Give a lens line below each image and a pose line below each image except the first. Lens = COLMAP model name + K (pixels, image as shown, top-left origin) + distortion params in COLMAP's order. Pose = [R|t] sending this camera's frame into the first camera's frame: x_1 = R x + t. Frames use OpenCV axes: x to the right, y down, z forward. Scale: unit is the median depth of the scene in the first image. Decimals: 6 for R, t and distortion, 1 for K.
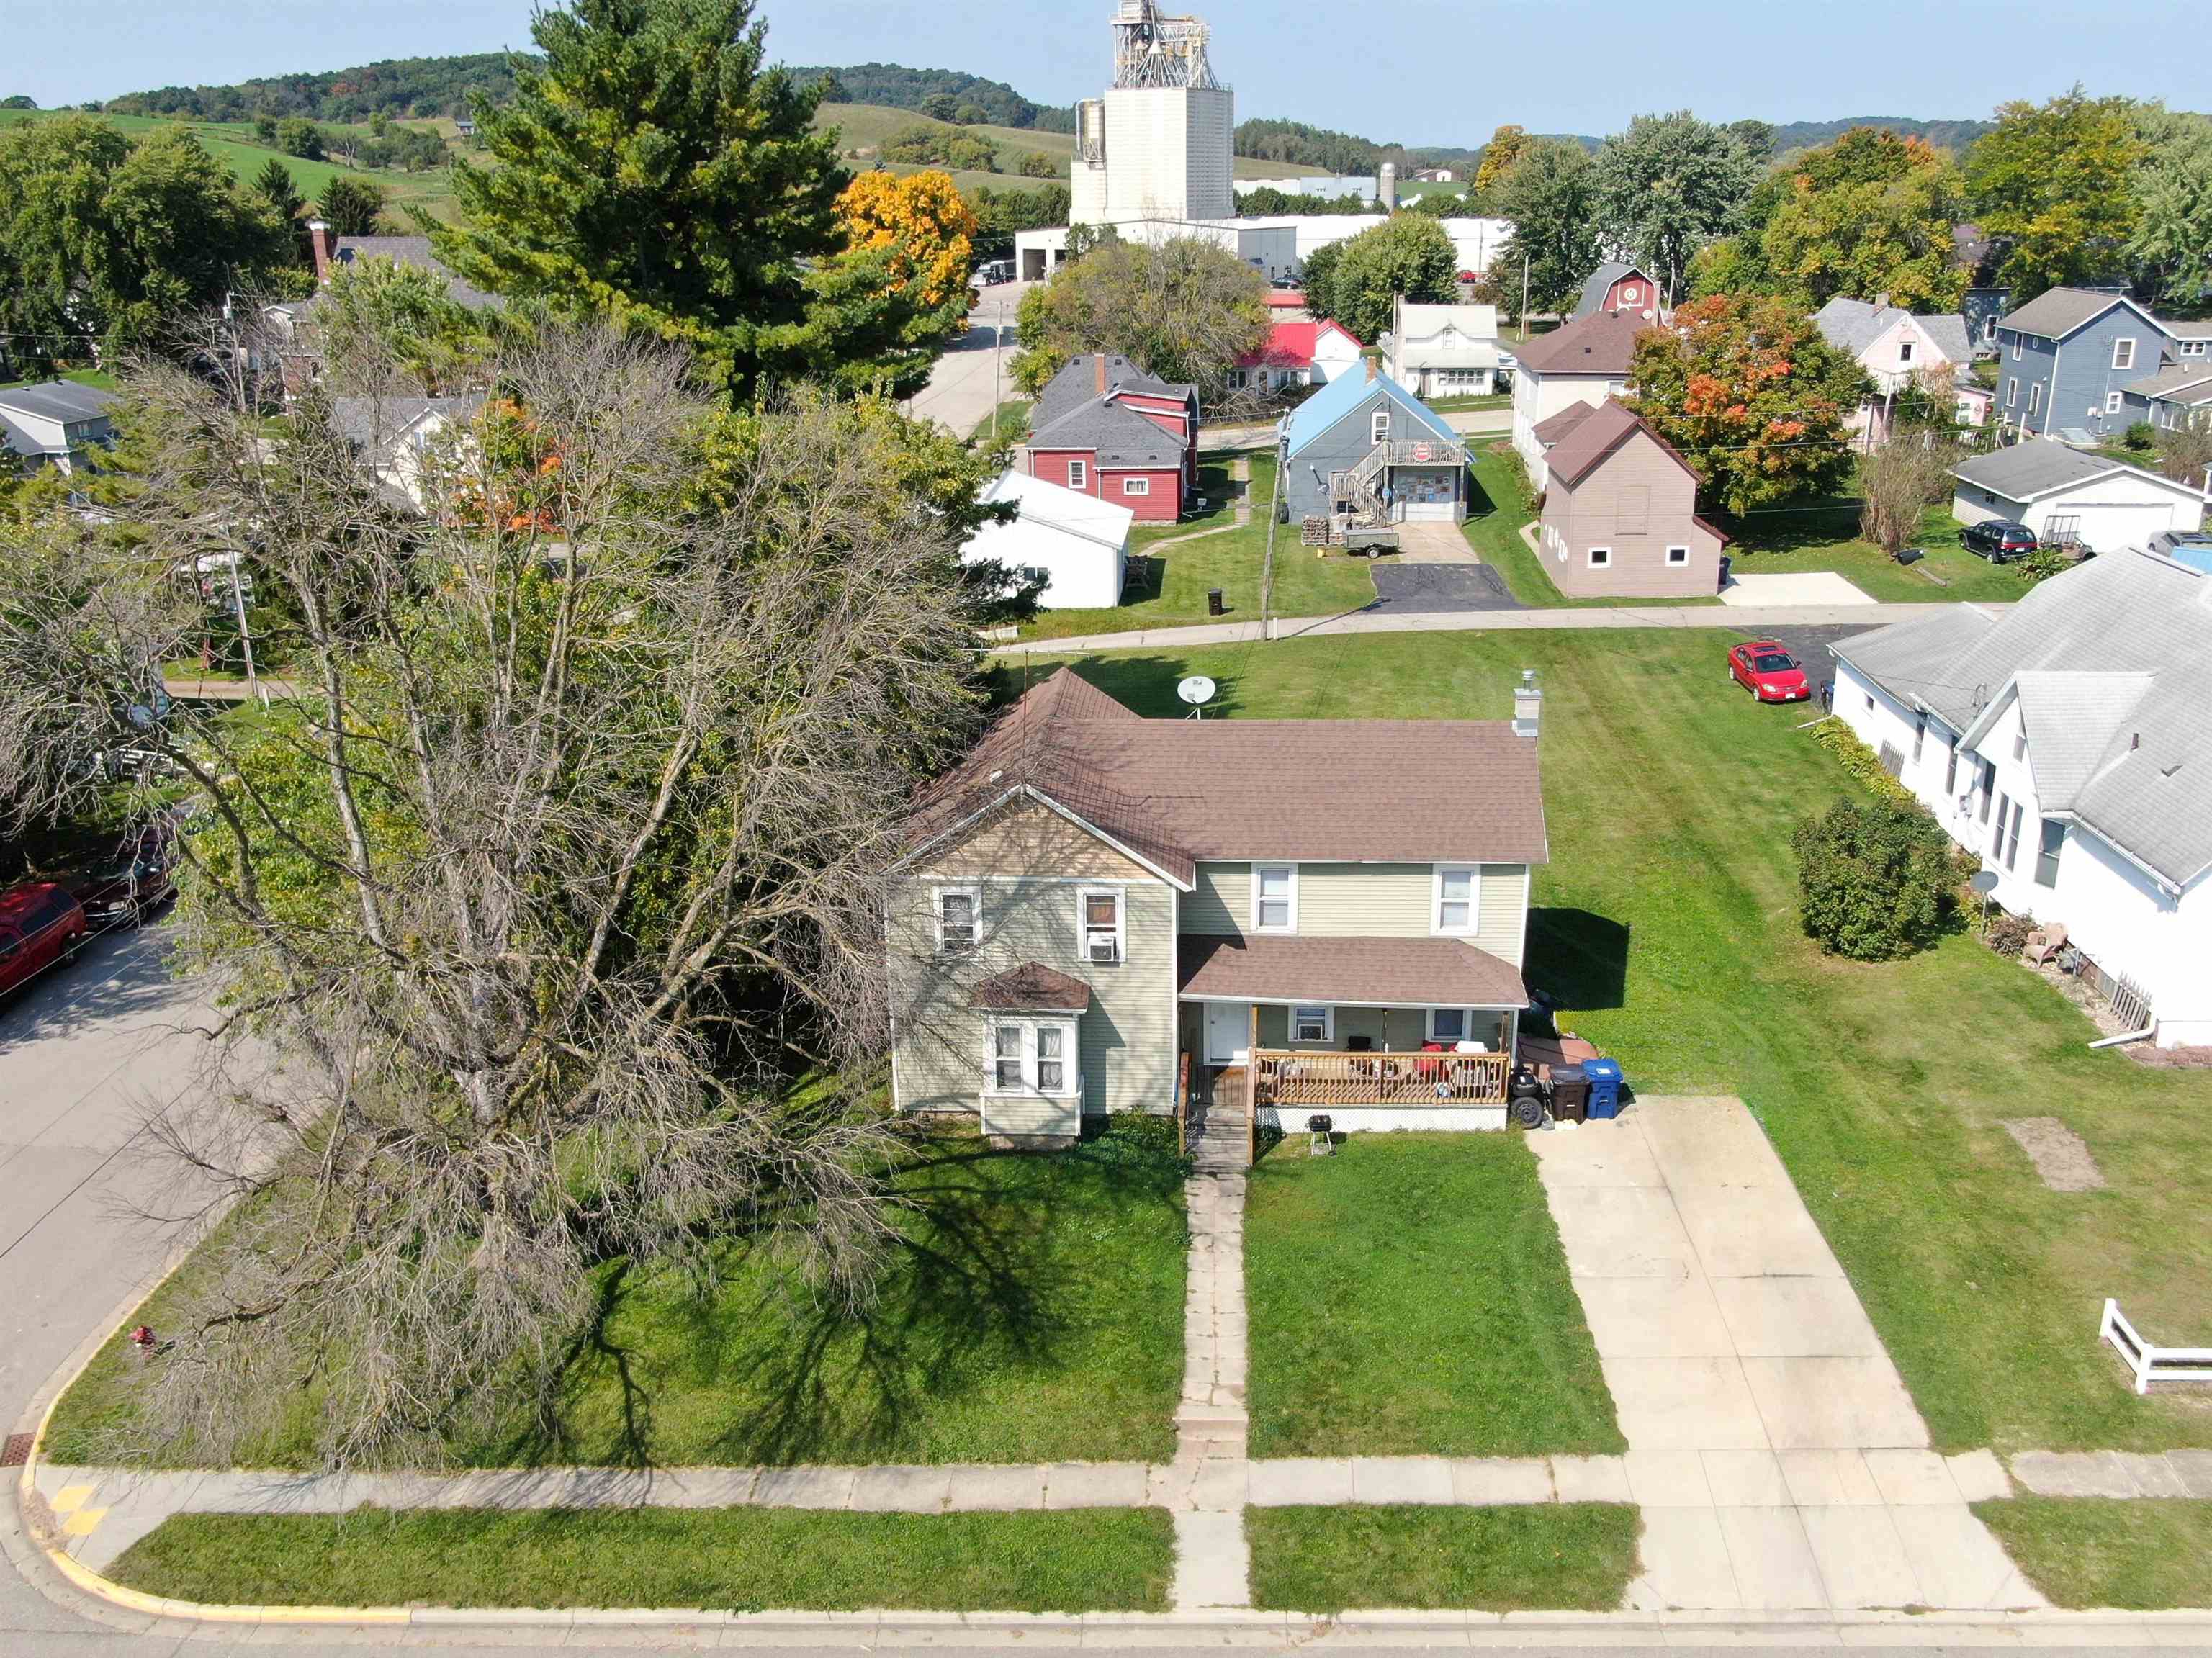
lens RADIAL K [[1804.9, 0, 1147.0], [0, 1804.9, 819.5], [0, 0, 1]] dist [-0.009151, 0.000917]
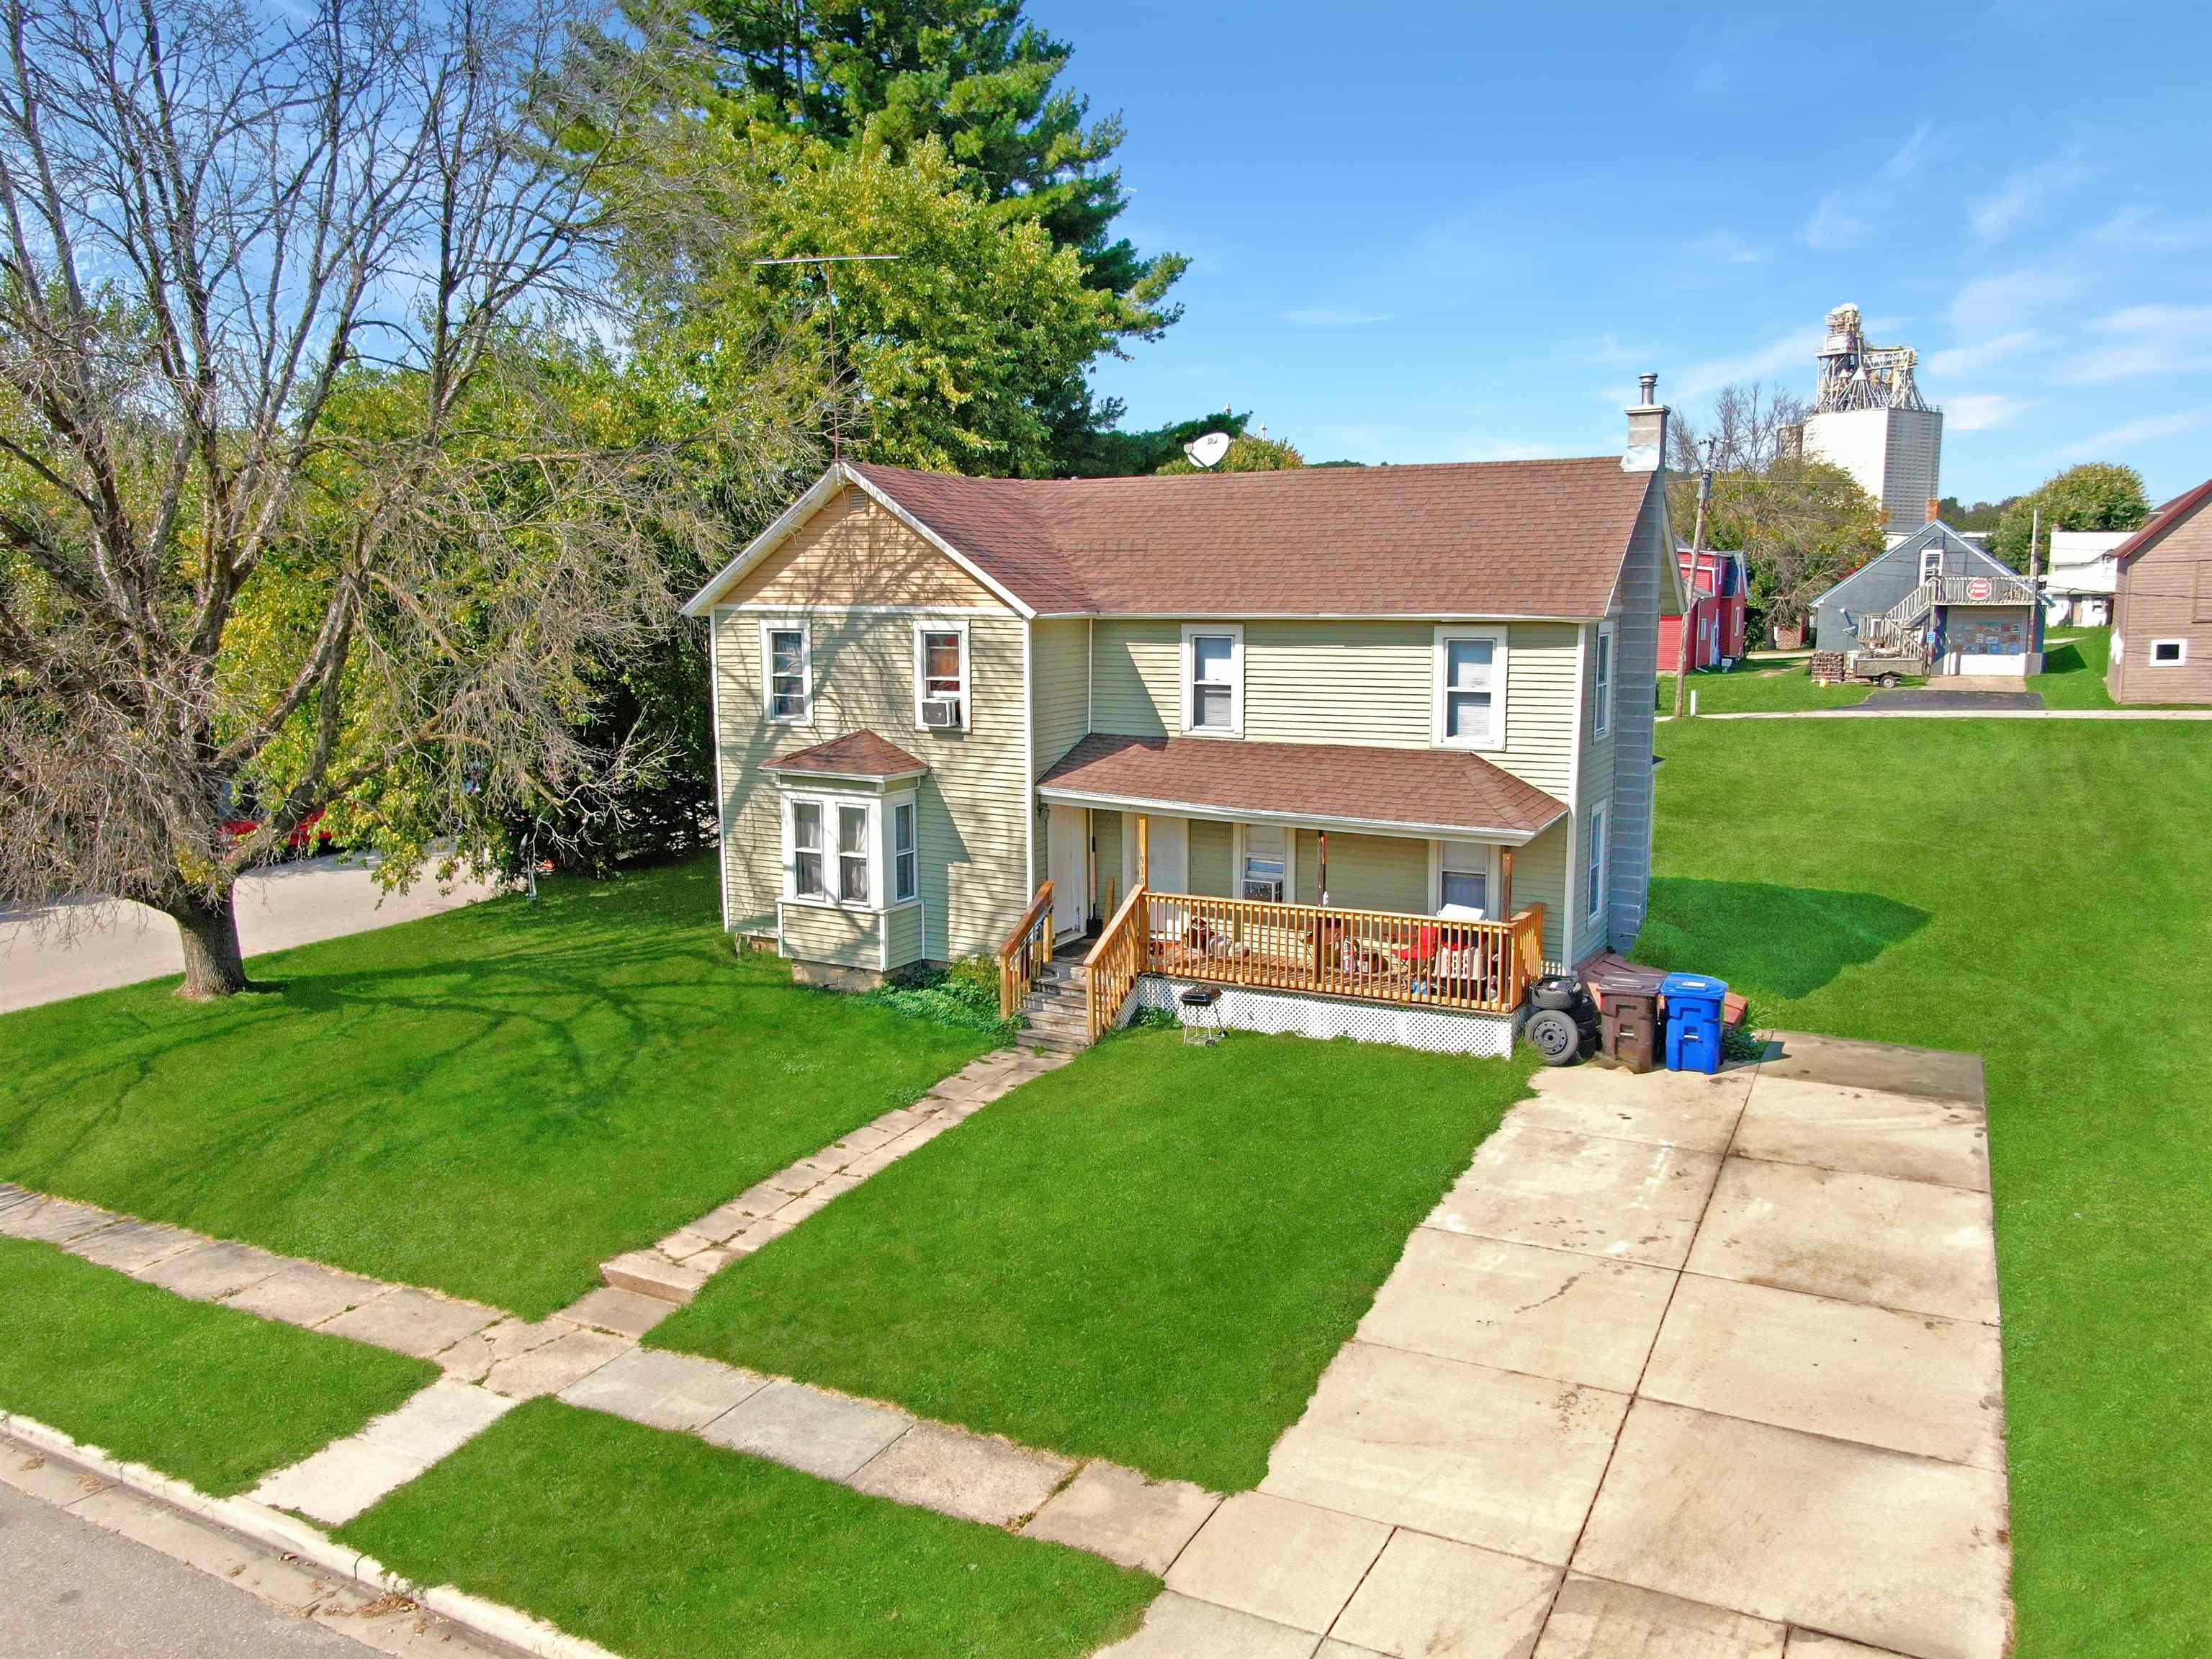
lens RADIAL K [[1583.9, 0, 1106.0], [0, 1583.9, 829.5], [0, 0, 1]] dist [-0.007607, -0.002602]
pose [[0.894621, 0.069801, -0.441340, 0.312776], [-0.146097, 0.979128, -0.141292, 0.195106], [0.422266, 0.190881, 0.886147, 0.469670]]
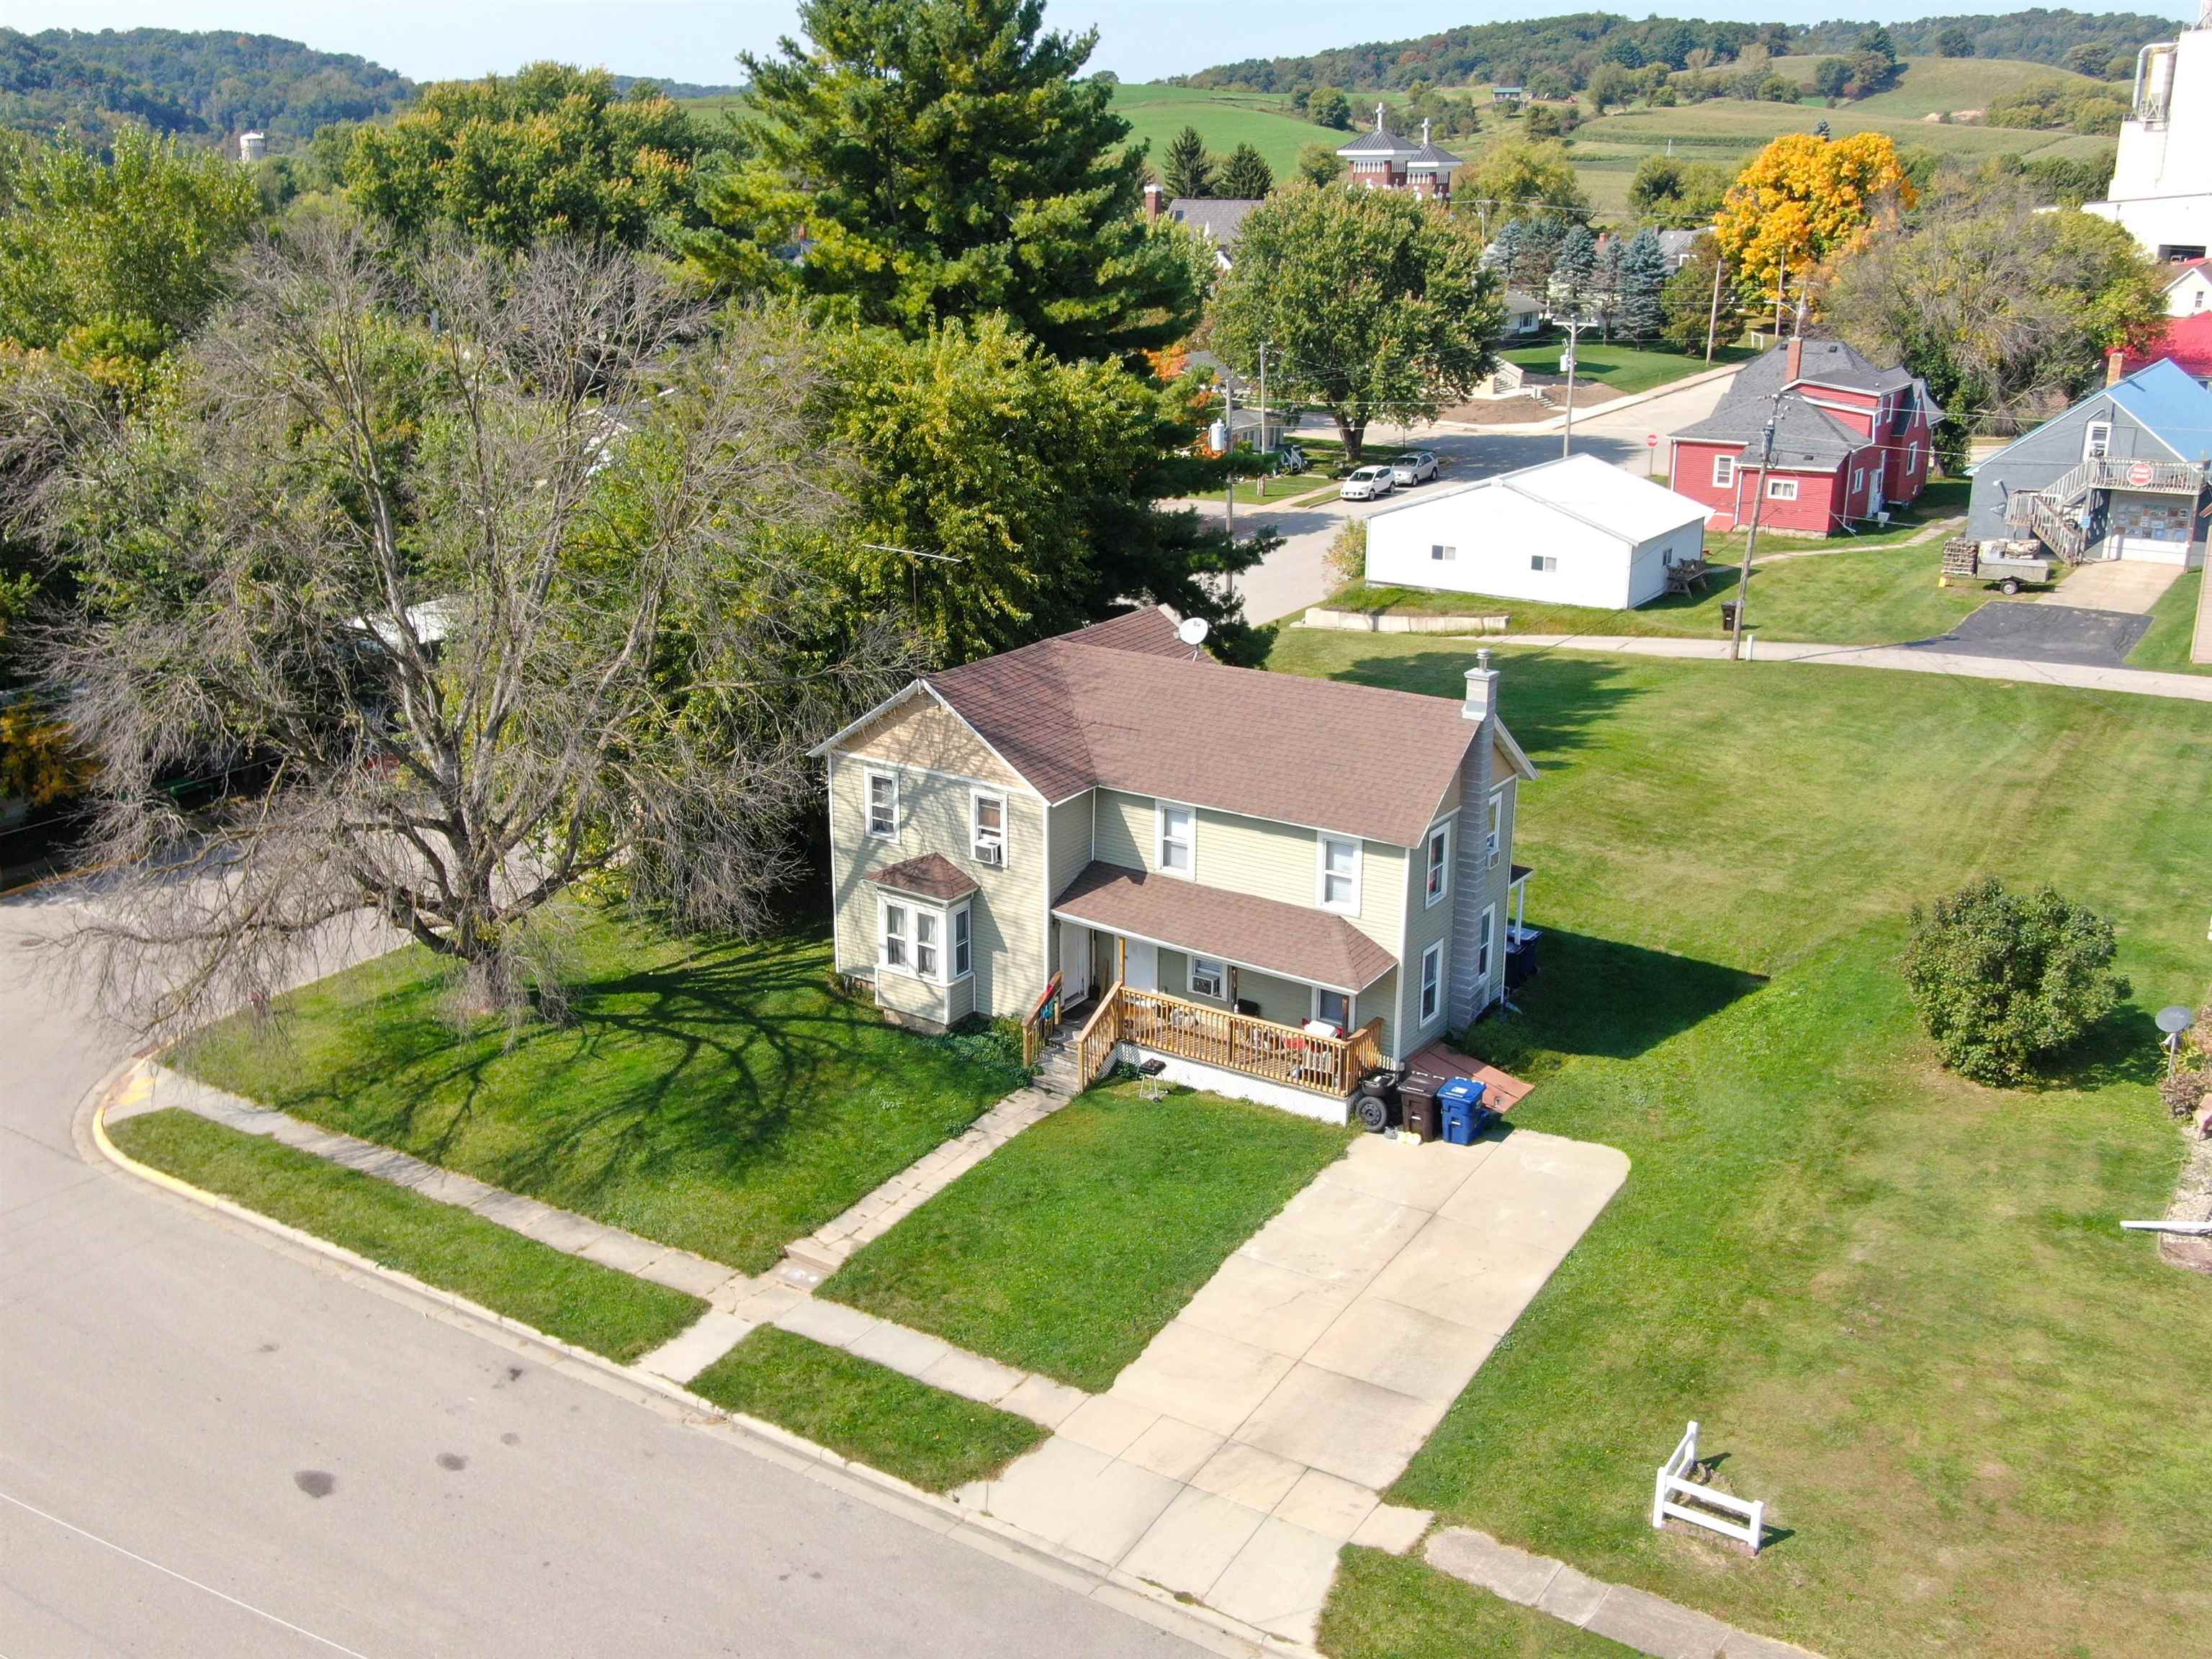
lens RADIAL K [[2027.2, 0, 1050.0], [0, 2027.2, 771.3], [0, 0, 1]] dist [0.013700, 0.000404]
pose [[0.843561, 0.155085, -0.514153, 0.593421], [-0.177923, 0.984032, 0.004901, 0.013858], [0.506703, 0.087345, 0.857685, 0.008183]]
